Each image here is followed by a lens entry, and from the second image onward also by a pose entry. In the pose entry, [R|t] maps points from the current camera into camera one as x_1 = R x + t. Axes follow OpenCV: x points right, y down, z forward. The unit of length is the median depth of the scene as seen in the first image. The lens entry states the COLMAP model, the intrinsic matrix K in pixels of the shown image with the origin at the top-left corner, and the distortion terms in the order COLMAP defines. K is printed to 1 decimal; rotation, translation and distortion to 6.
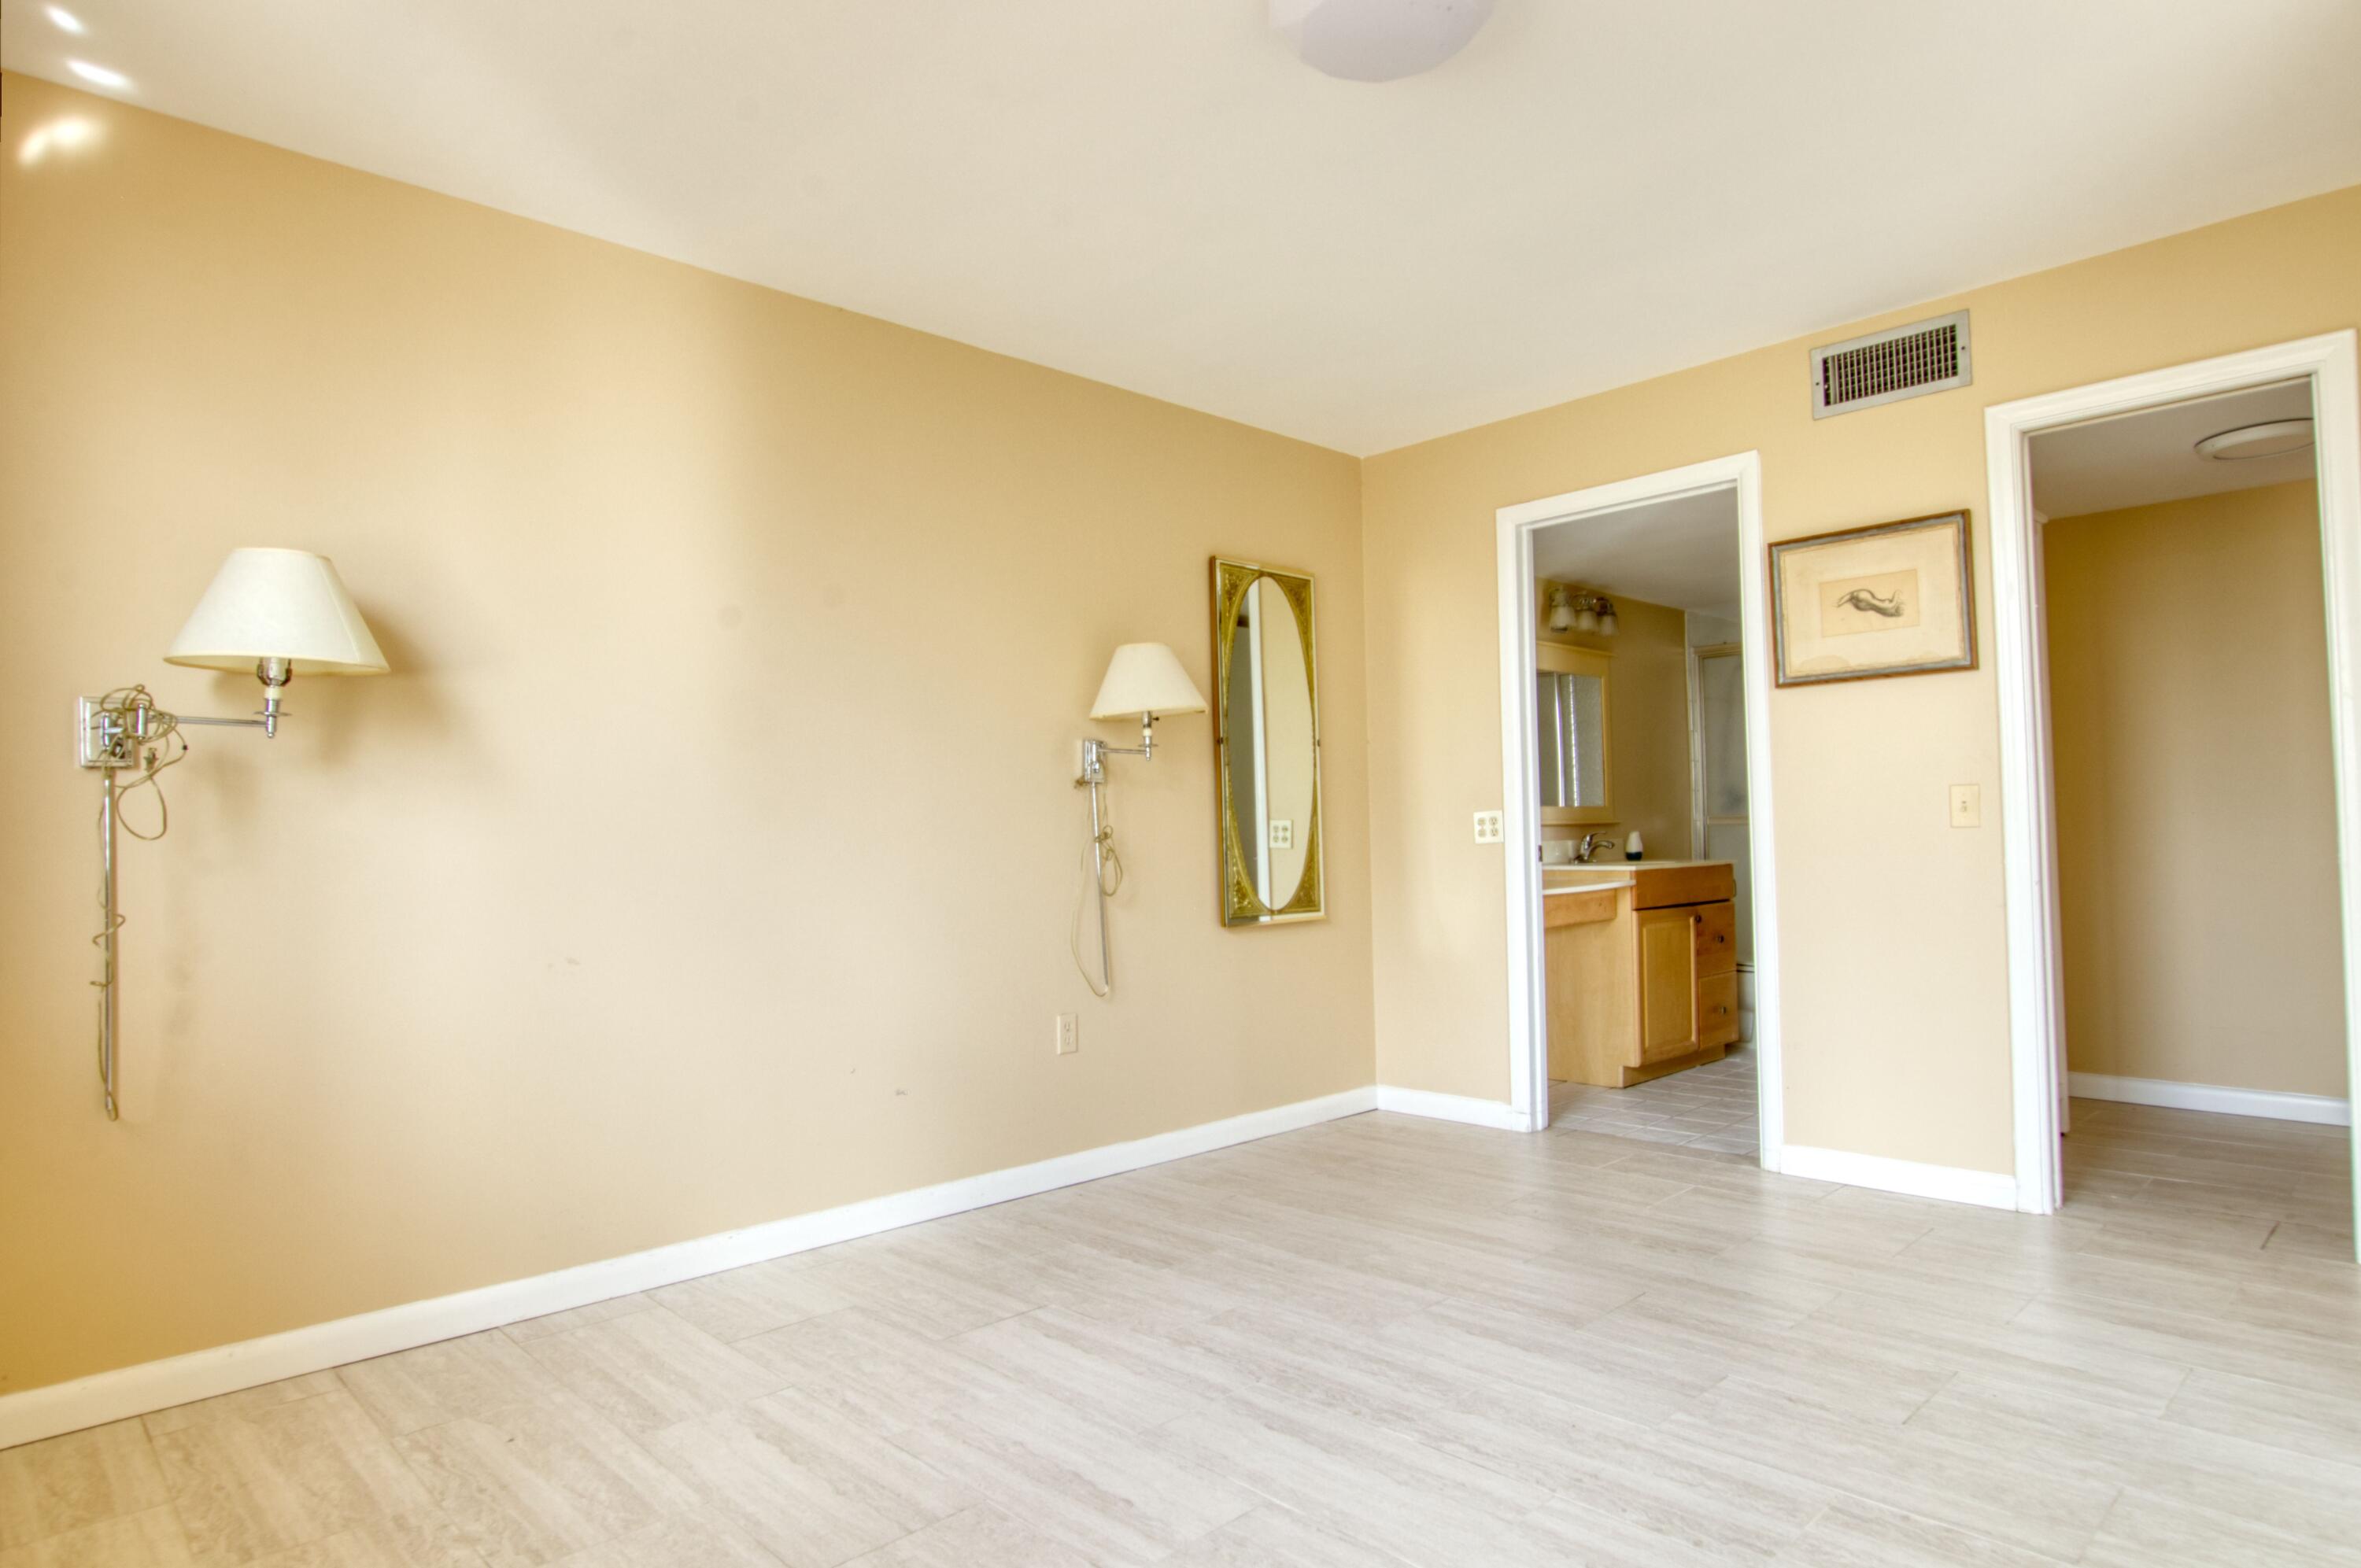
lens RADIAL K [[1310.4, 0, 1180.5], [0, 1310.4, 784.0], [0, 0, 1]] dist [-0.022995, -0.000673]
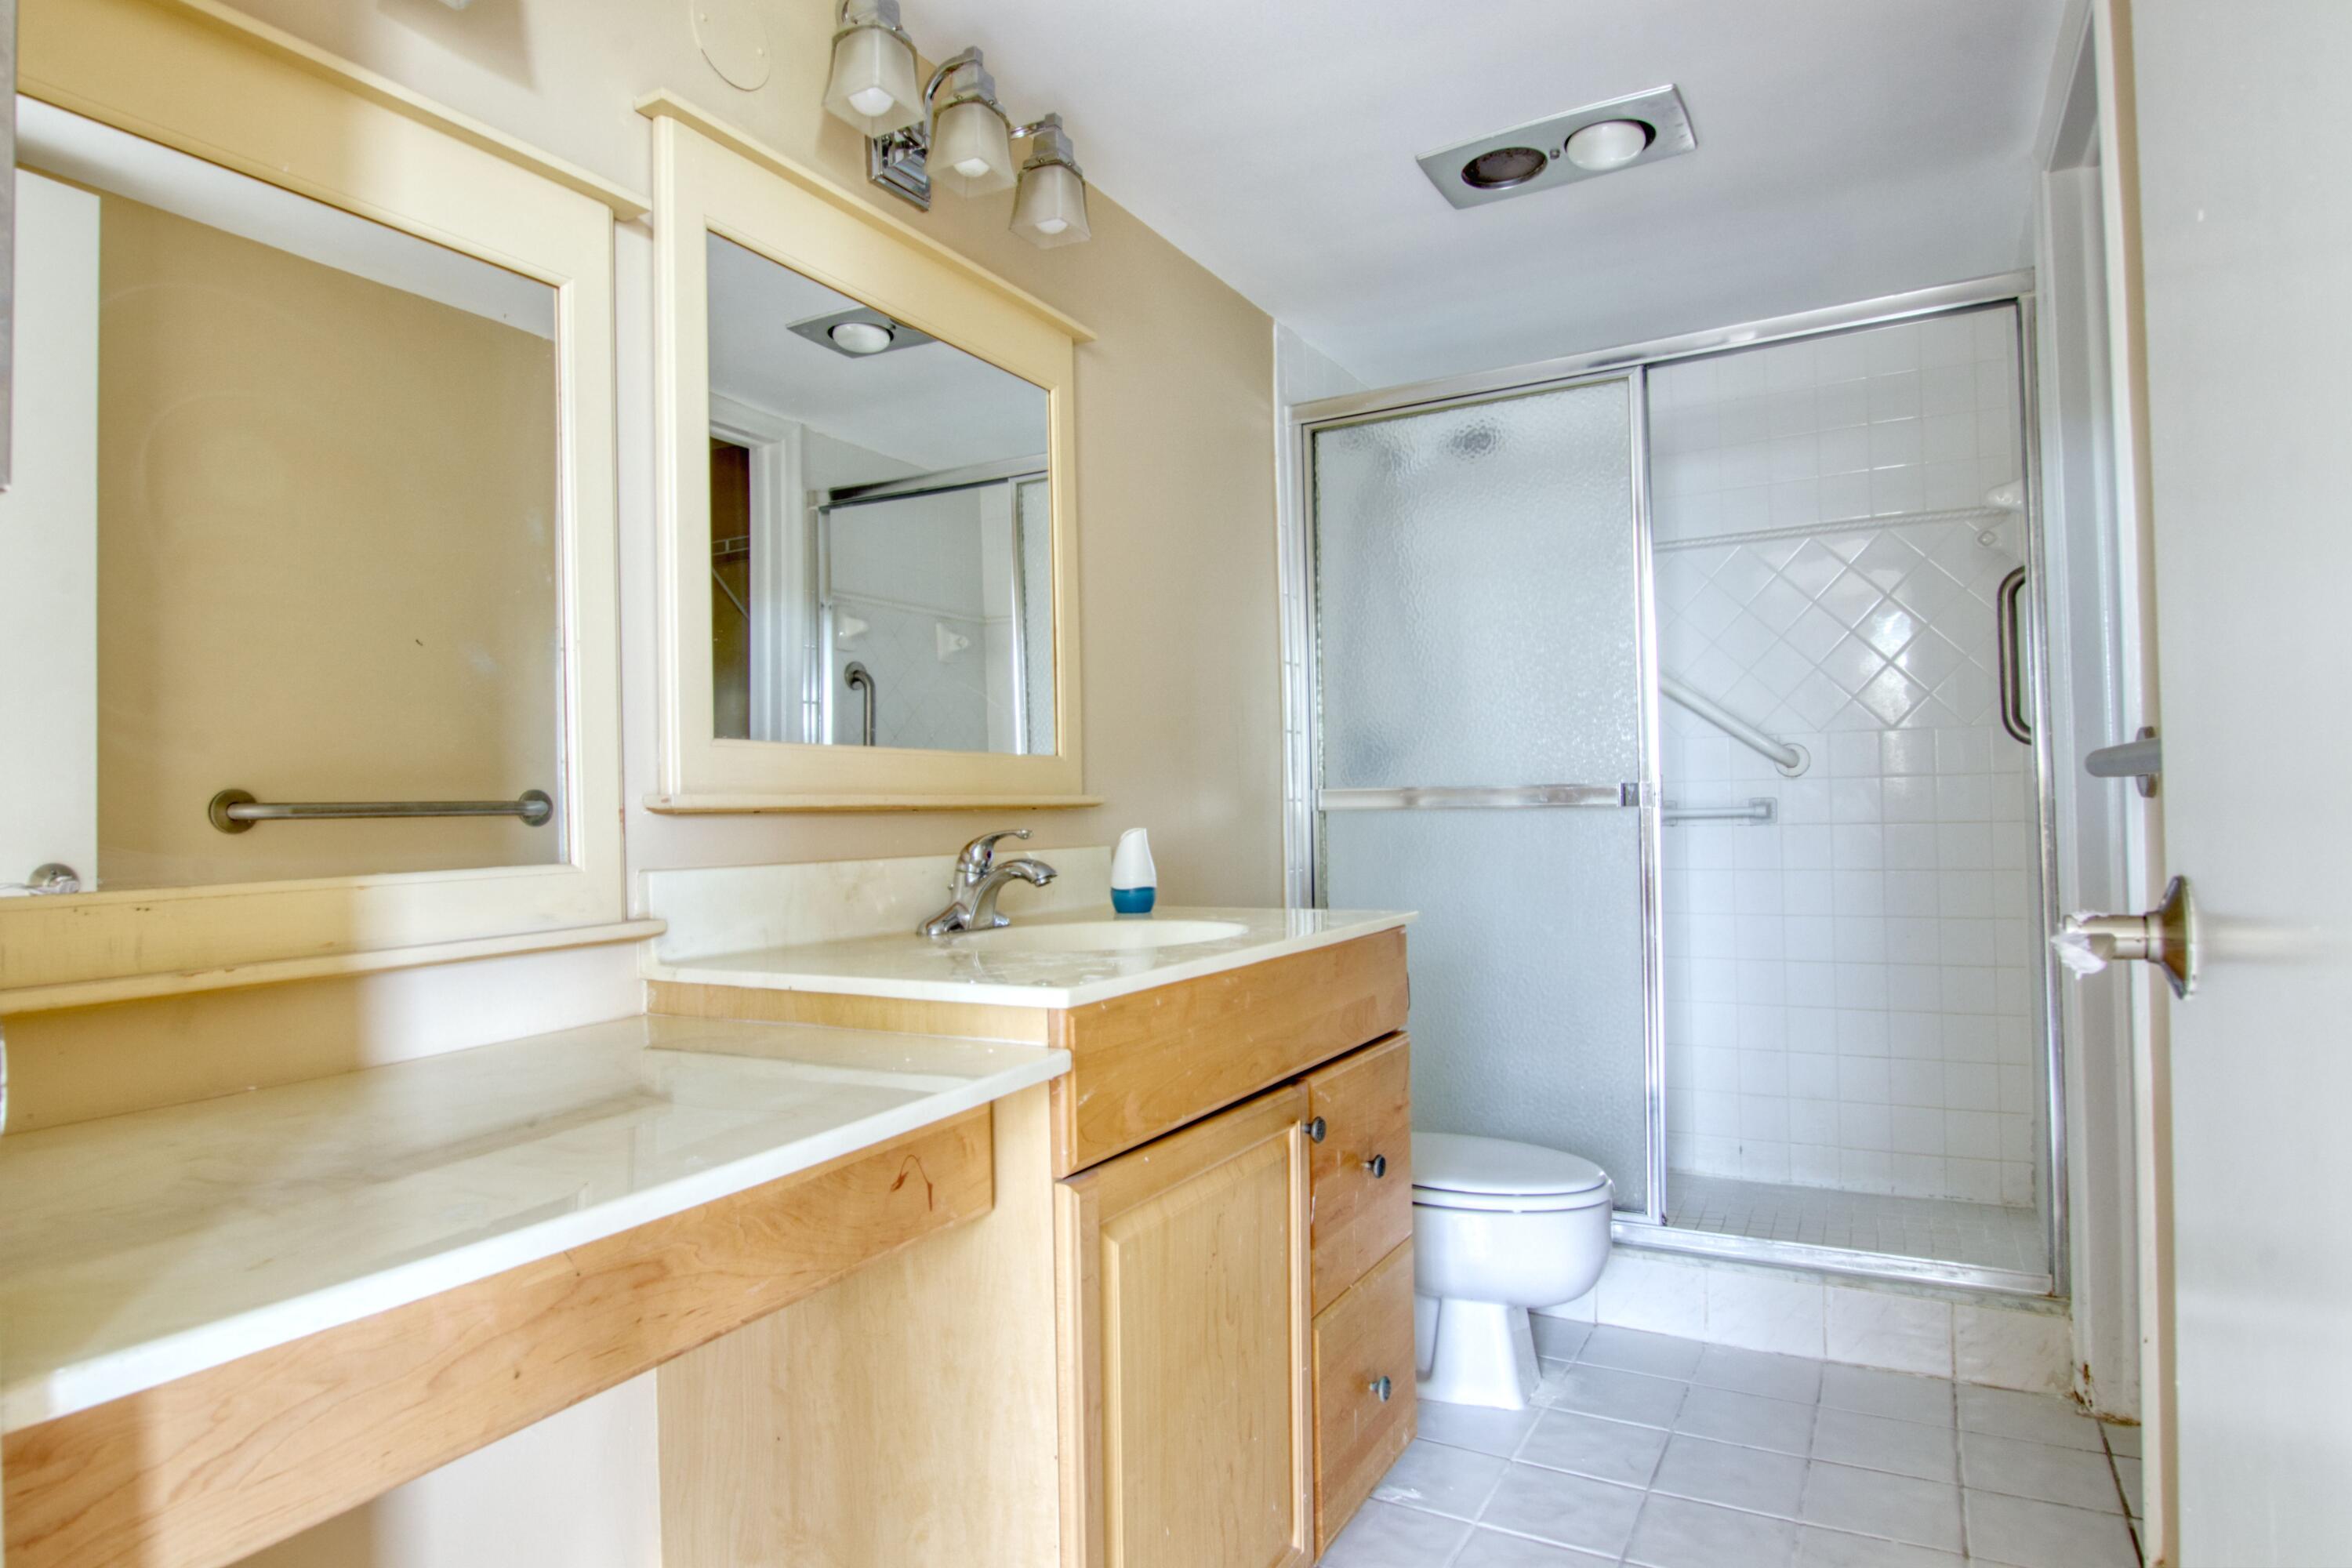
lens RADIAL K [[1305.6, 0, 1176.0], [0, 1305.6, 784.0], [0, 0, 1]] dist [-0.022995, -0.000673]
pose [[0.955479, 0.001587, 0.295056, 0.058640], [-0.004481, 0.999948, 0.009133, 0.004914], [-0.295026, -0.010049, 0.955436, 0.152873]]
